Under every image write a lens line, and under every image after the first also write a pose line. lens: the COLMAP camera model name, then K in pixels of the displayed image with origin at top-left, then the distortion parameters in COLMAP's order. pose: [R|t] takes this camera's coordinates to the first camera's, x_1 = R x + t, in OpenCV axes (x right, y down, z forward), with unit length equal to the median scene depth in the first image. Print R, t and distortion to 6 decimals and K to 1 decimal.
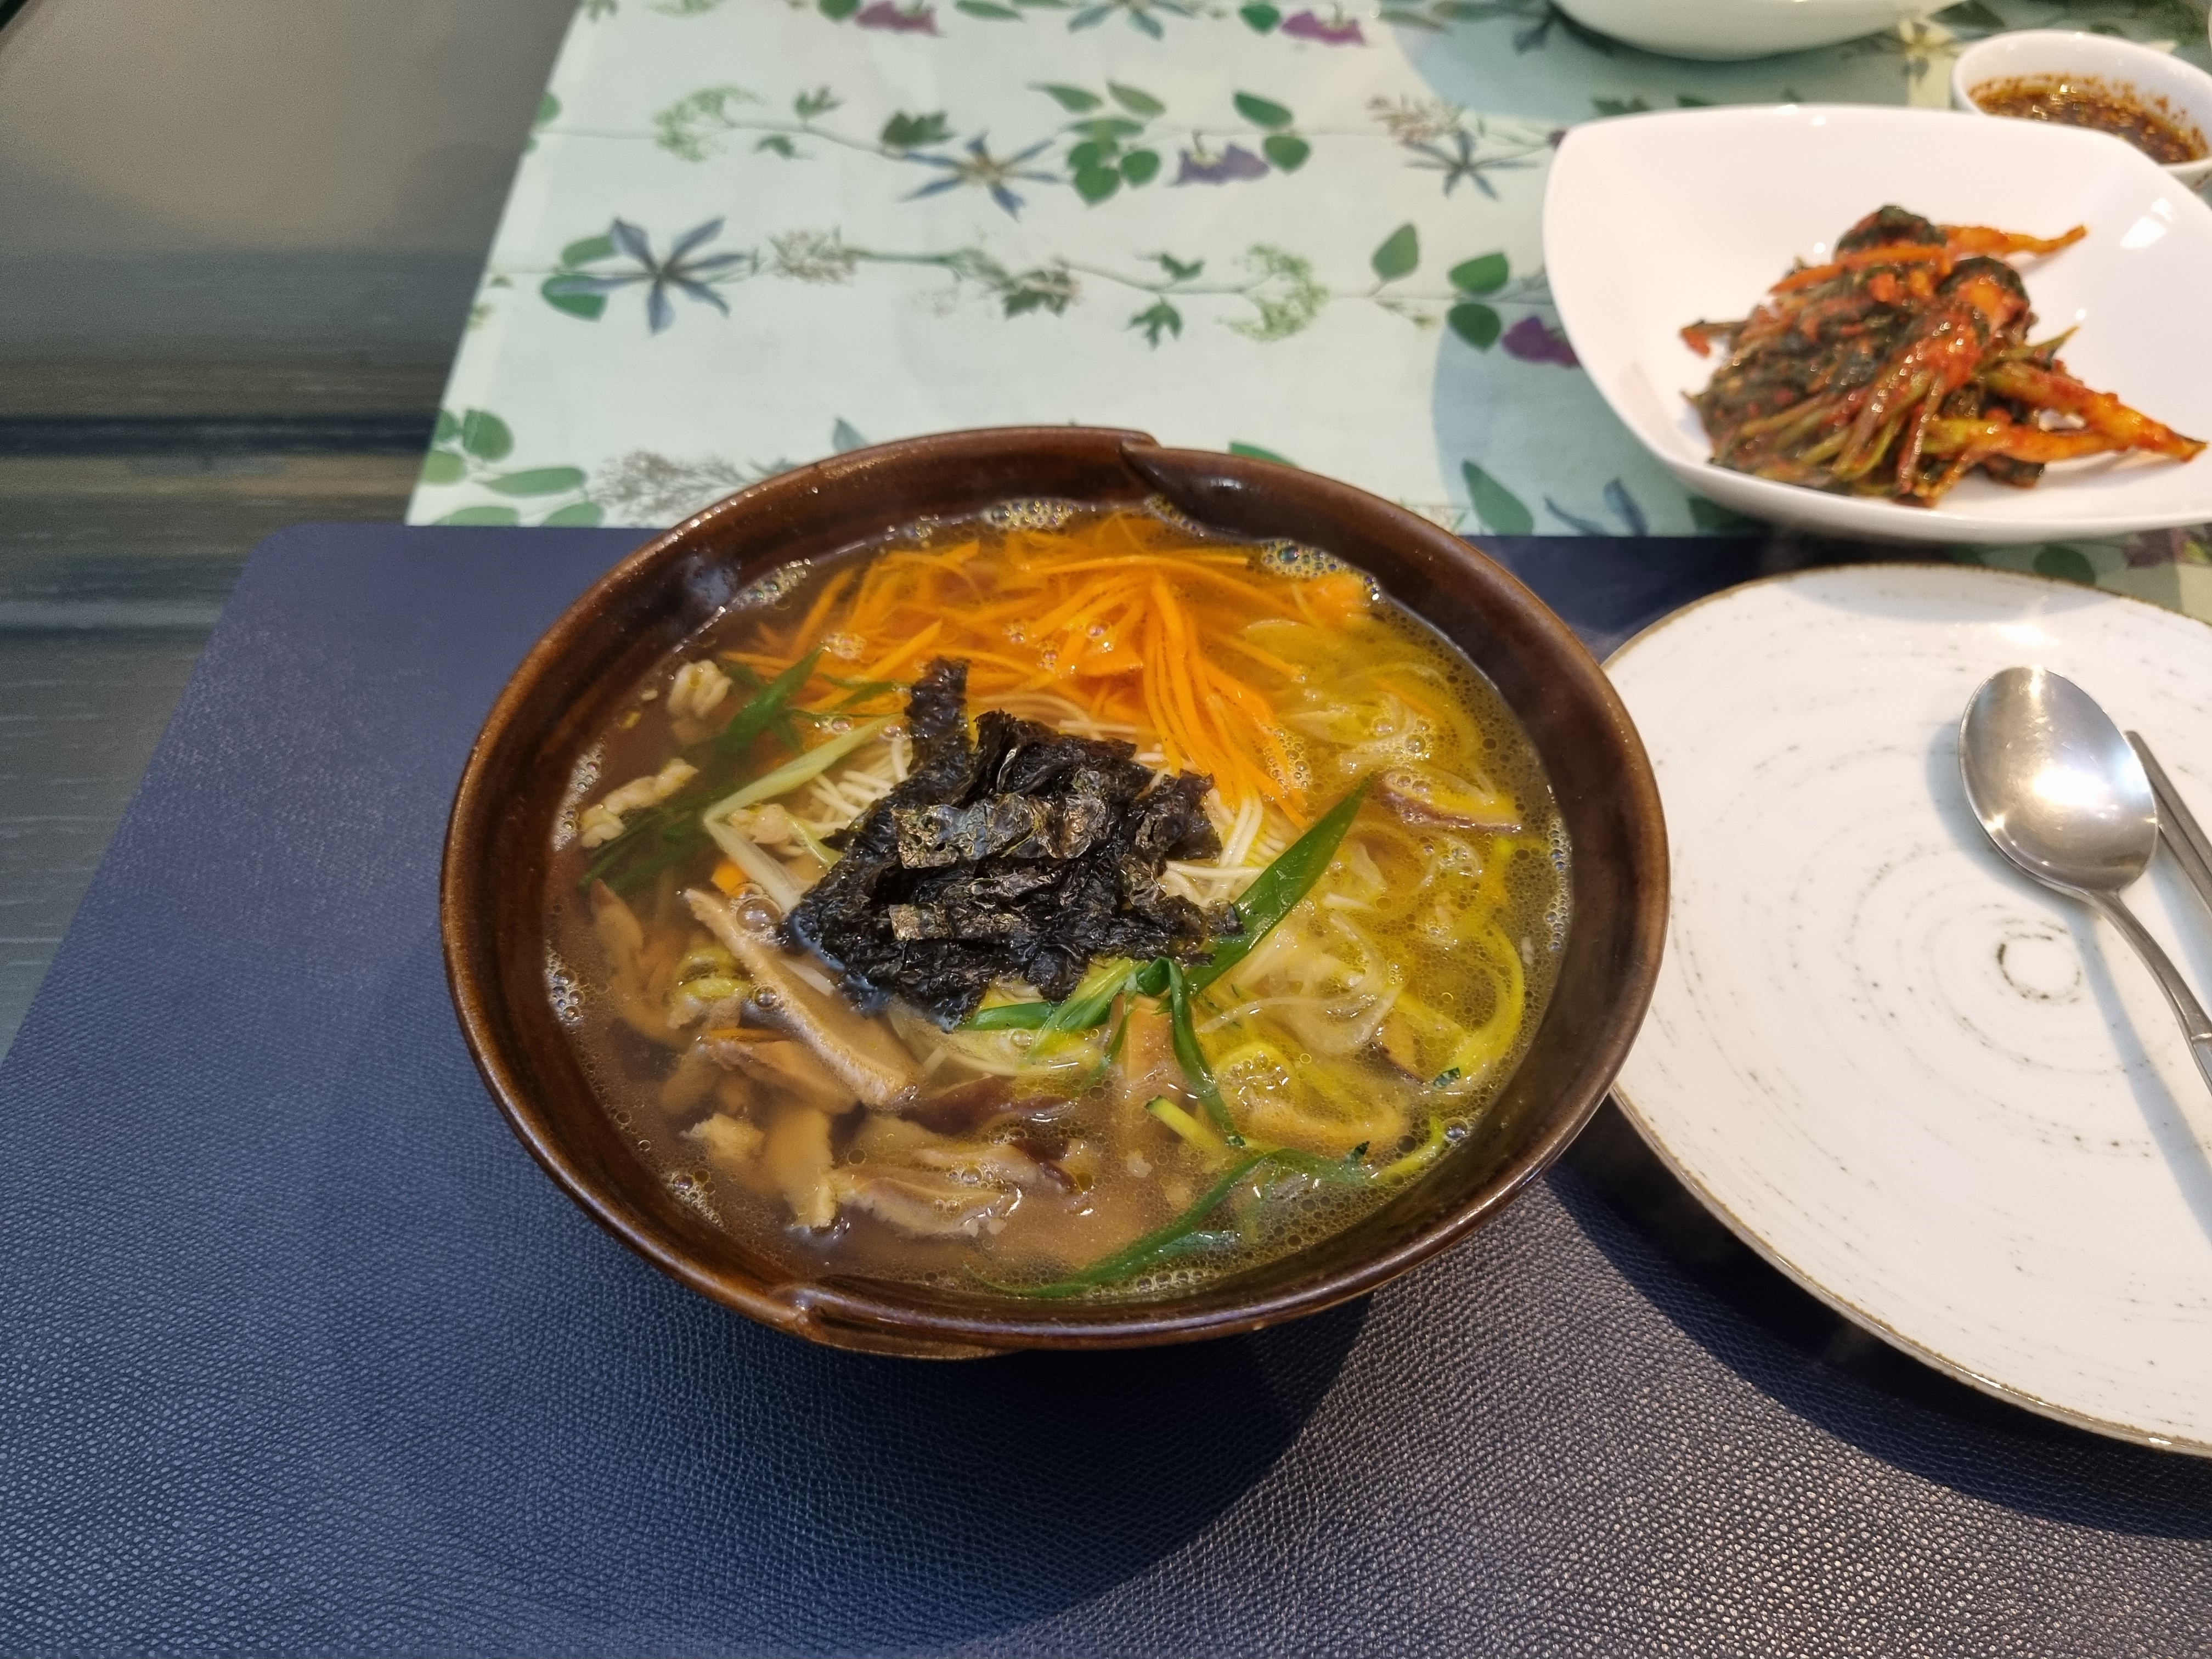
lens RADIAL K [[1673.3, 0, 1067.1], [0, 1673.3, 830.2], [0, 0, 1]] dist [0.037473, -0.018103]
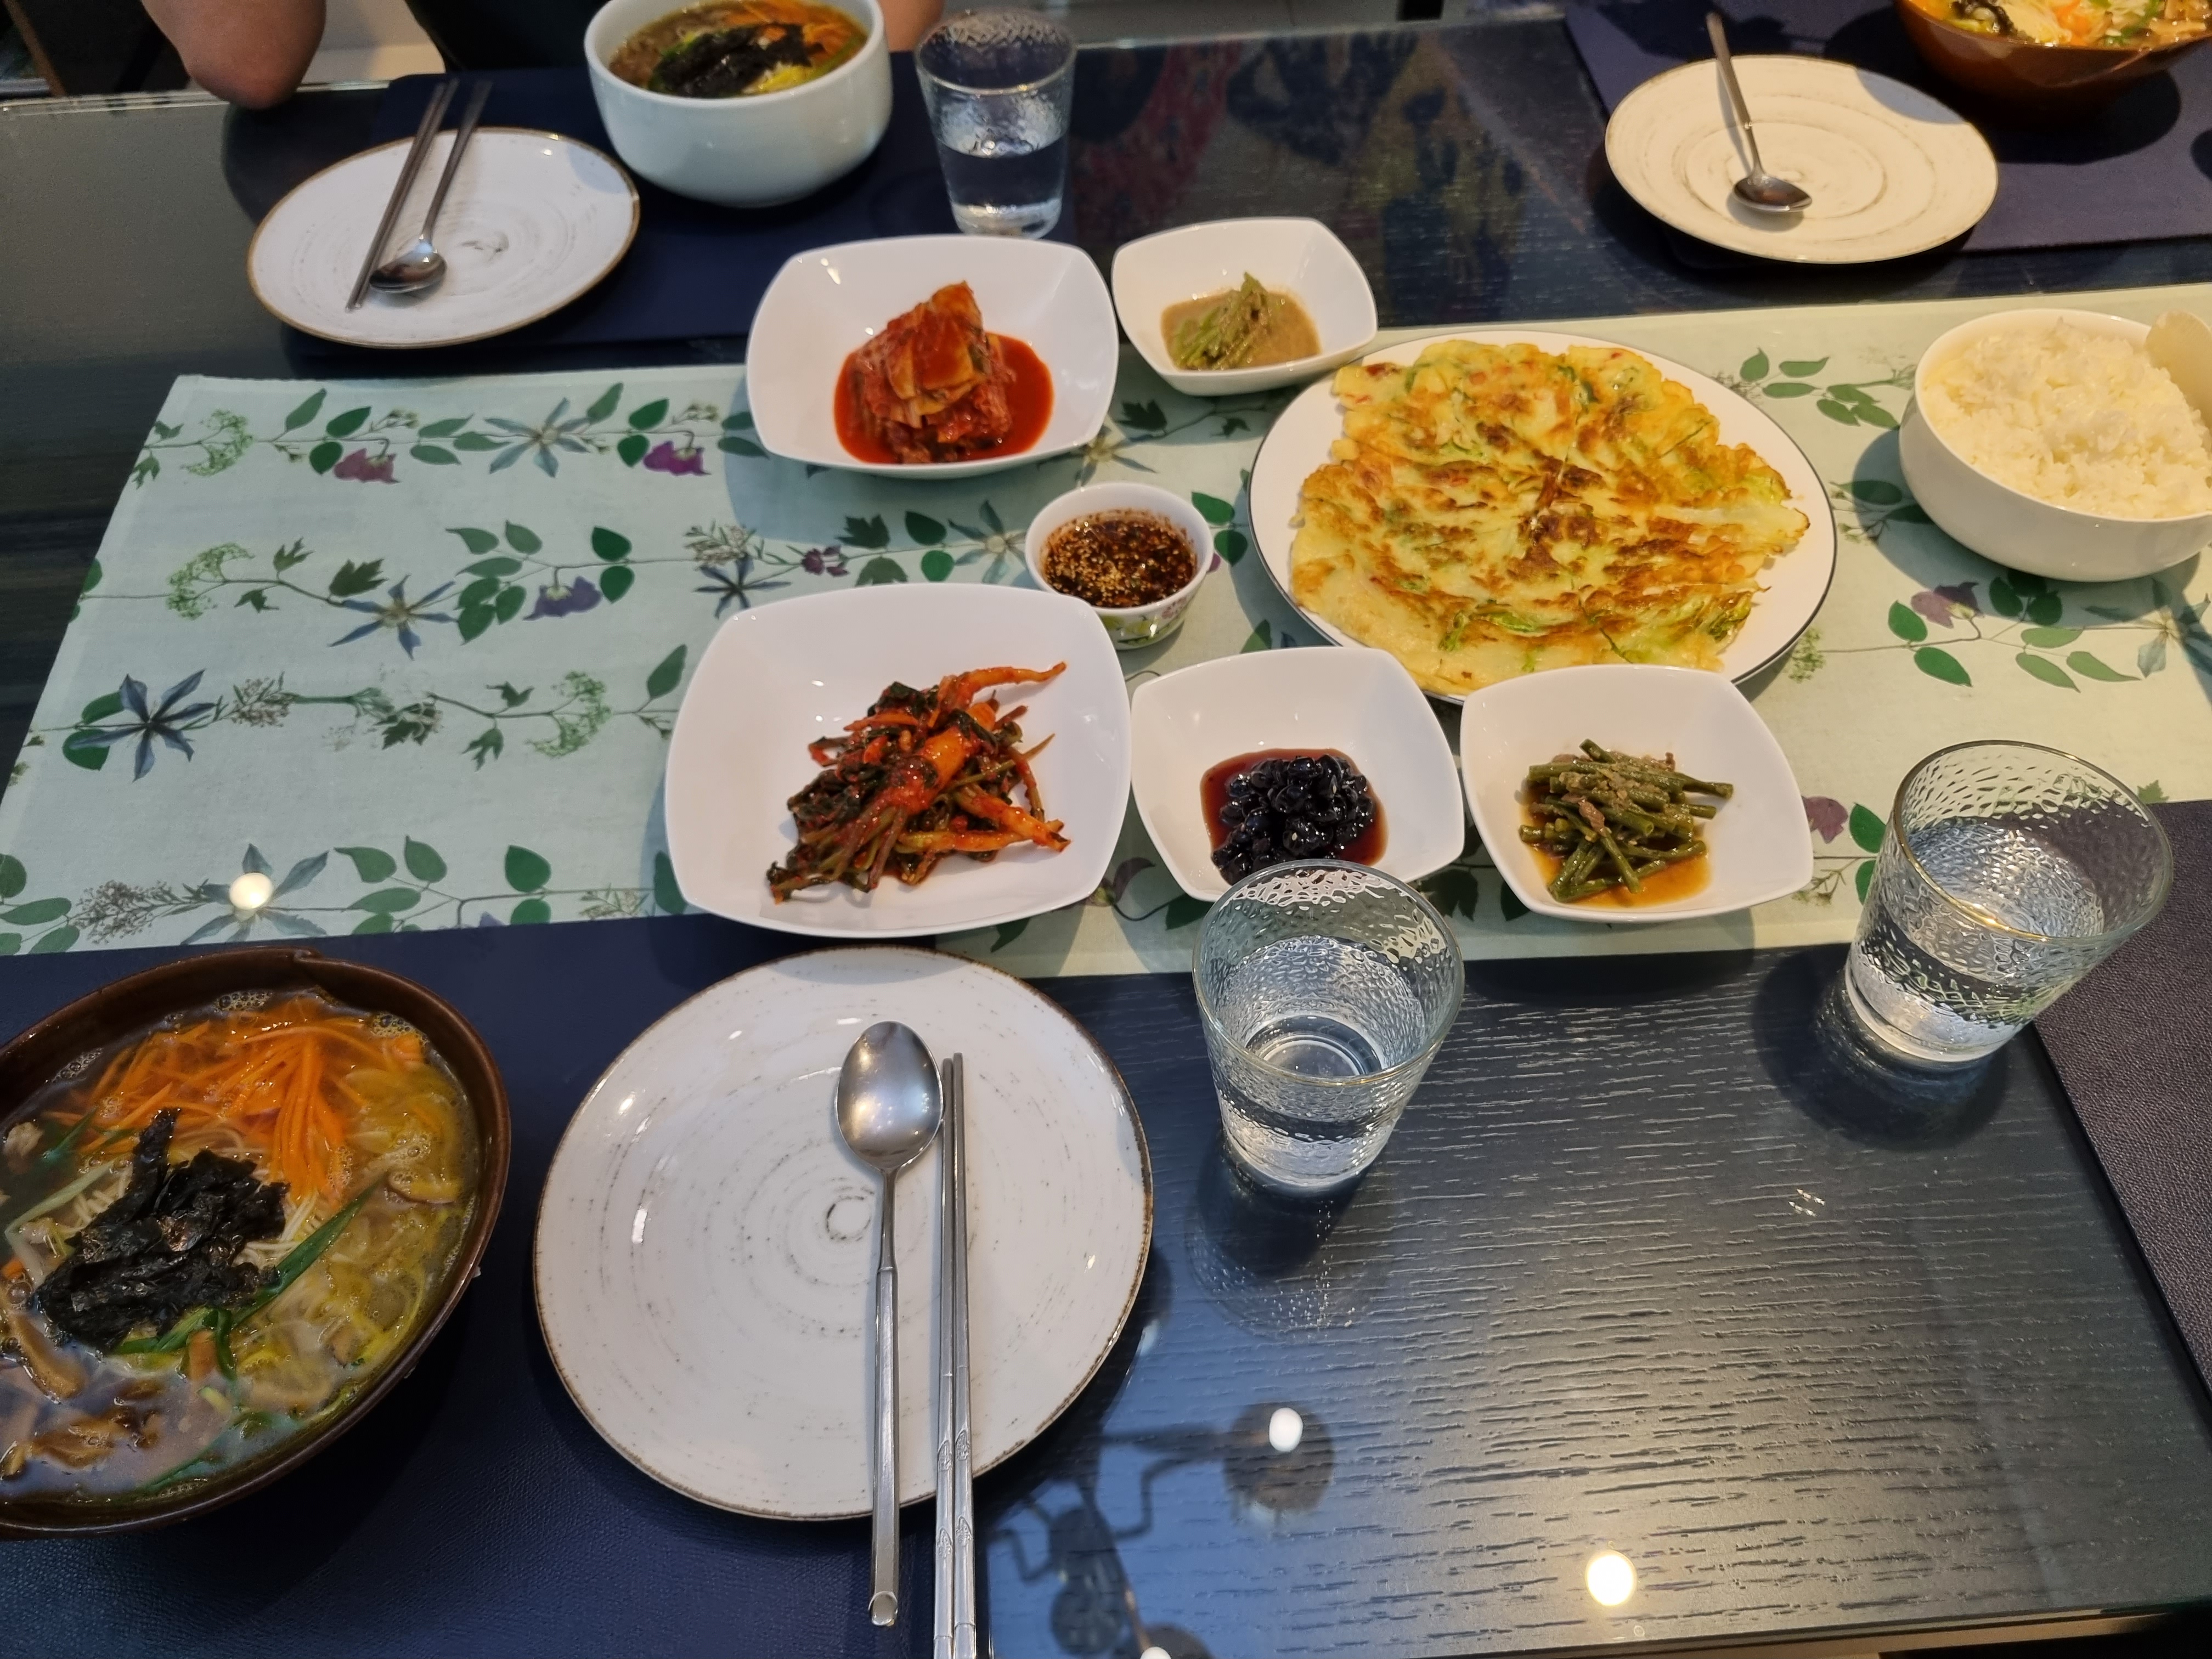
lens RADIAL K [[1673.3, 0, 1087.3], [0, 1673.3, 825.2], [0, 0, 1]] dist [0.037473, -0.018103]
pose [[0.997363, -0.070552, 0.017009, 0.545850], [0.069960, 0.996997, 0.033210, -0.242932], [-0.019301, -0.031933, 0.999304, -0.484296]]
